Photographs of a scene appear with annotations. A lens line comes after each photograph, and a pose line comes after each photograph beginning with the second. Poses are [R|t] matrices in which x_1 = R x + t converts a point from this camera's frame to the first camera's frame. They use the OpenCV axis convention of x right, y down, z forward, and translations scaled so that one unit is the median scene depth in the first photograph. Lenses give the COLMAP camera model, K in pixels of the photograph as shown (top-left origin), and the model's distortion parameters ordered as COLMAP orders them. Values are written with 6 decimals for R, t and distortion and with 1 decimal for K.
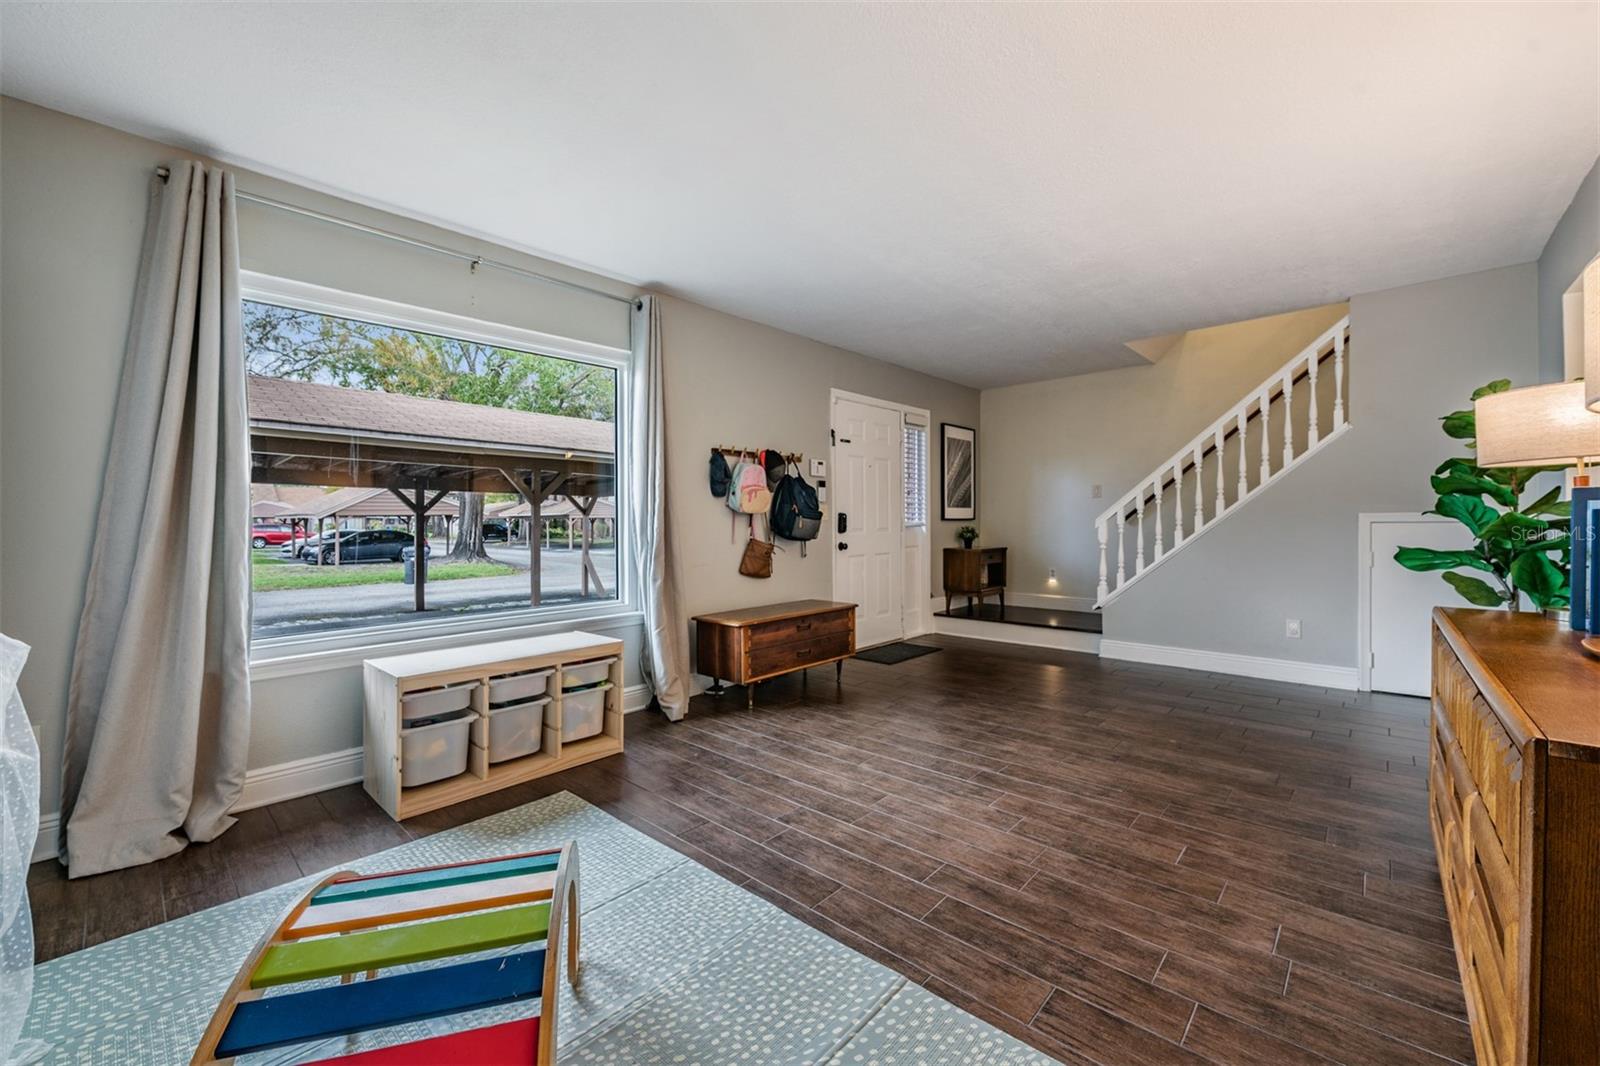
lens RADIAL K [[633.1, 0, 793.9], [0, 633.1, 531.8], [0, 0, 1]] dist [-0.008952, -0.000369]
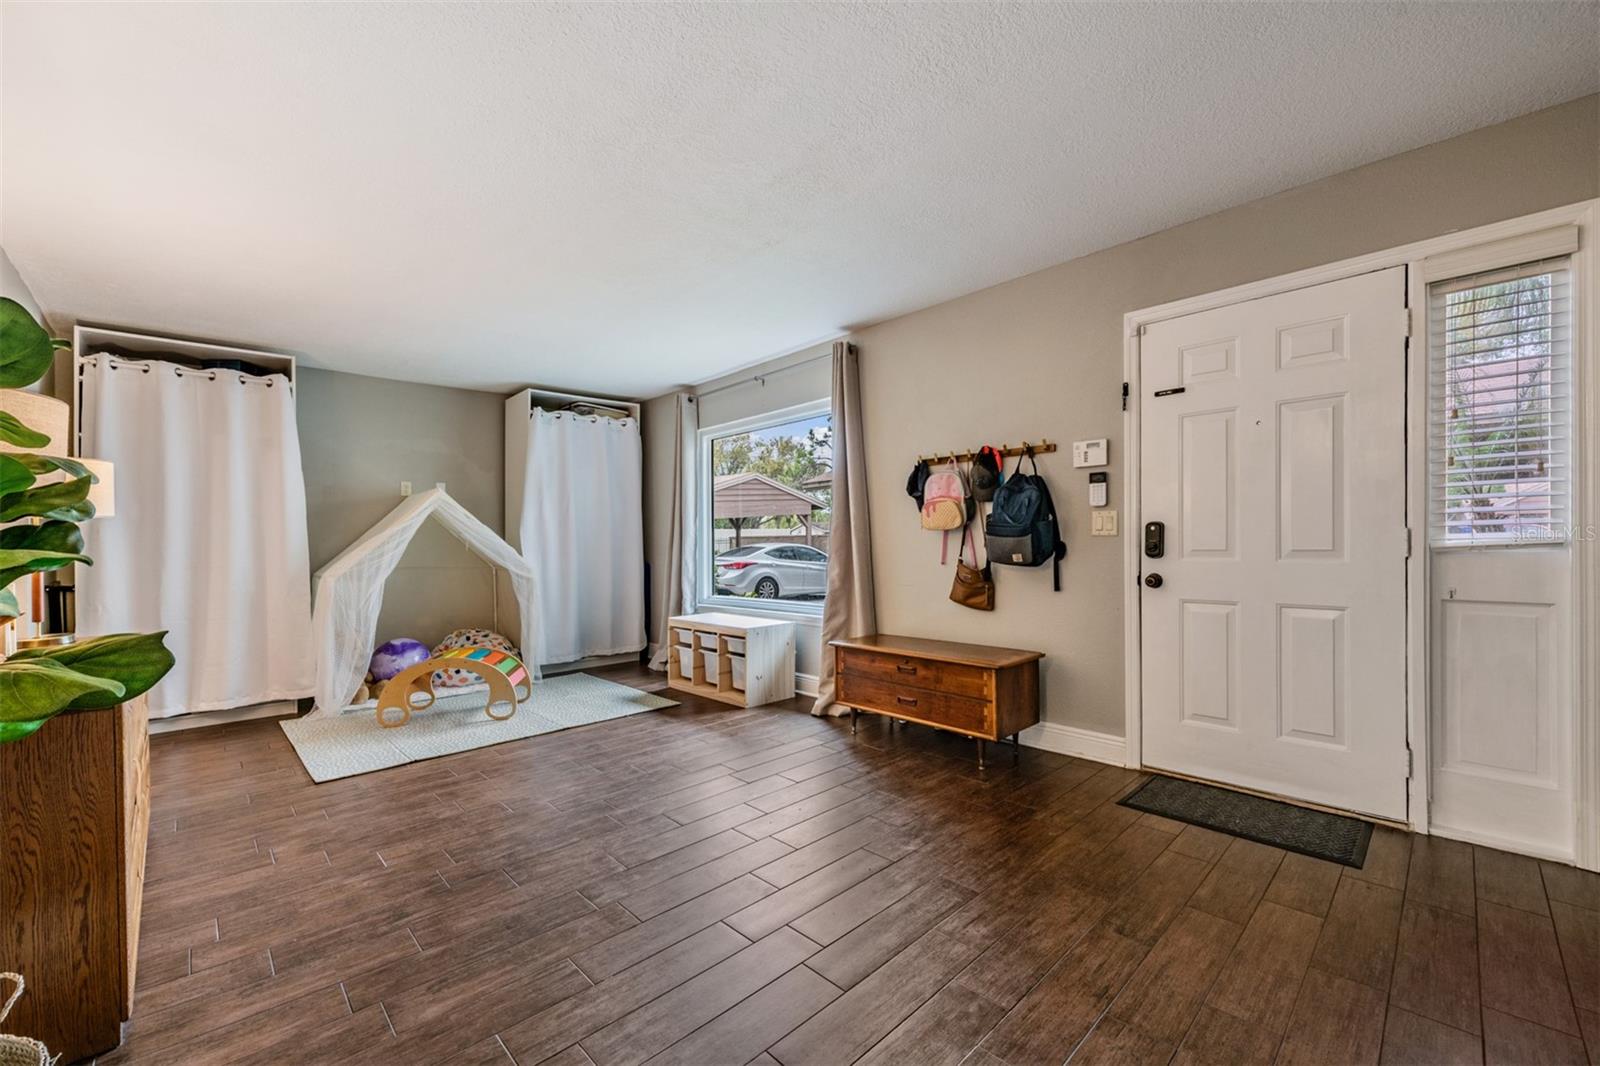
lens RADIAL K [[648.4, 0, 800.0], [0, 648.4, 533.0], [0, 0, 1]] dist [-0.000915, -0.000274]
pose [[-0.057434, 0.004893, -0.998337, 1.198262], [0.006627, 0.999968, 0.004520, -0.043843], [0.998327, -0.006357, -0.057465, 1.264825]]
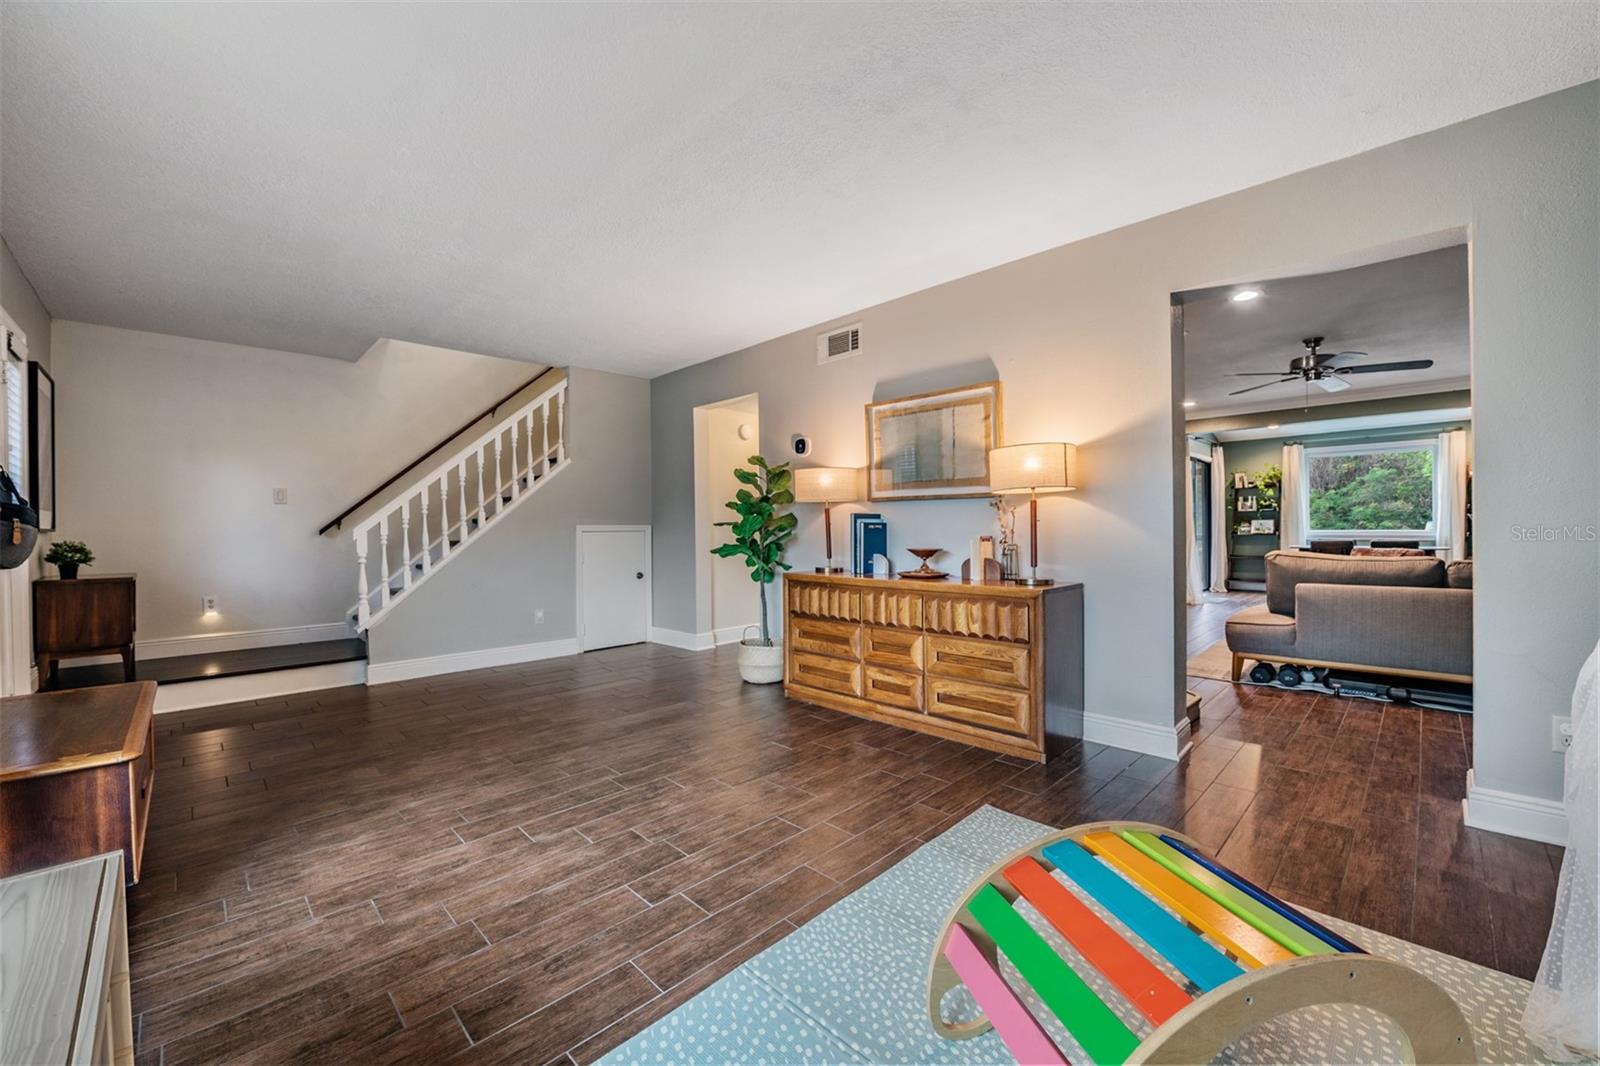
lens RADIAL K [[633.1, 0, 793.9], [0, 633.1, 531.8], [0, 0, 1]] dist [-0.008952, -0.000369]
pose [[0.041699, -0.000853, 0.999130, -0.649623], [0.023240, 0.999730, -0.000116, -0.005992], [-0.998860, 0.023225, 0.041707, 0.624066]]
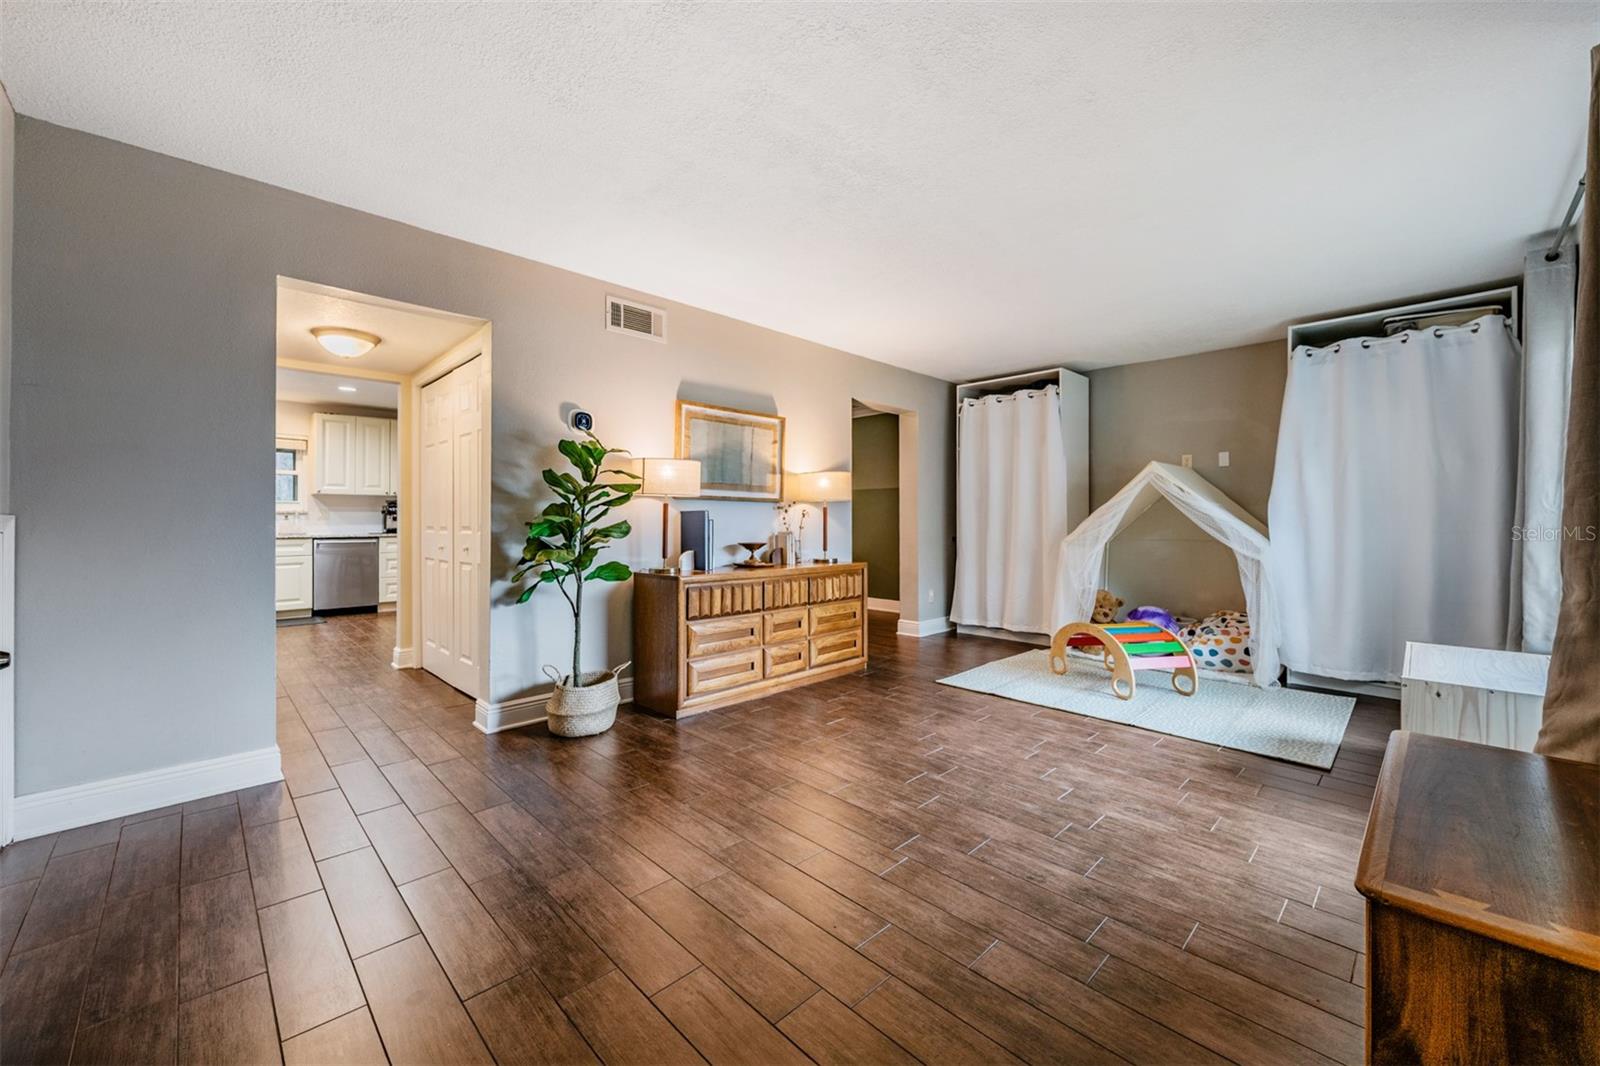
lens RADIAL K [[624.7, 0, 798.1], [0, 624.7, 523.6], [0, 0, 1]] dist [-0.002459, -0.000563]
pose [[-0.999130, 0.008769, 0.040778, 0.452395], [0.009475, 0.999808, 0.017153, -0.035754], [-0.040620, 0.017524, -0.999021, 1.877727]]
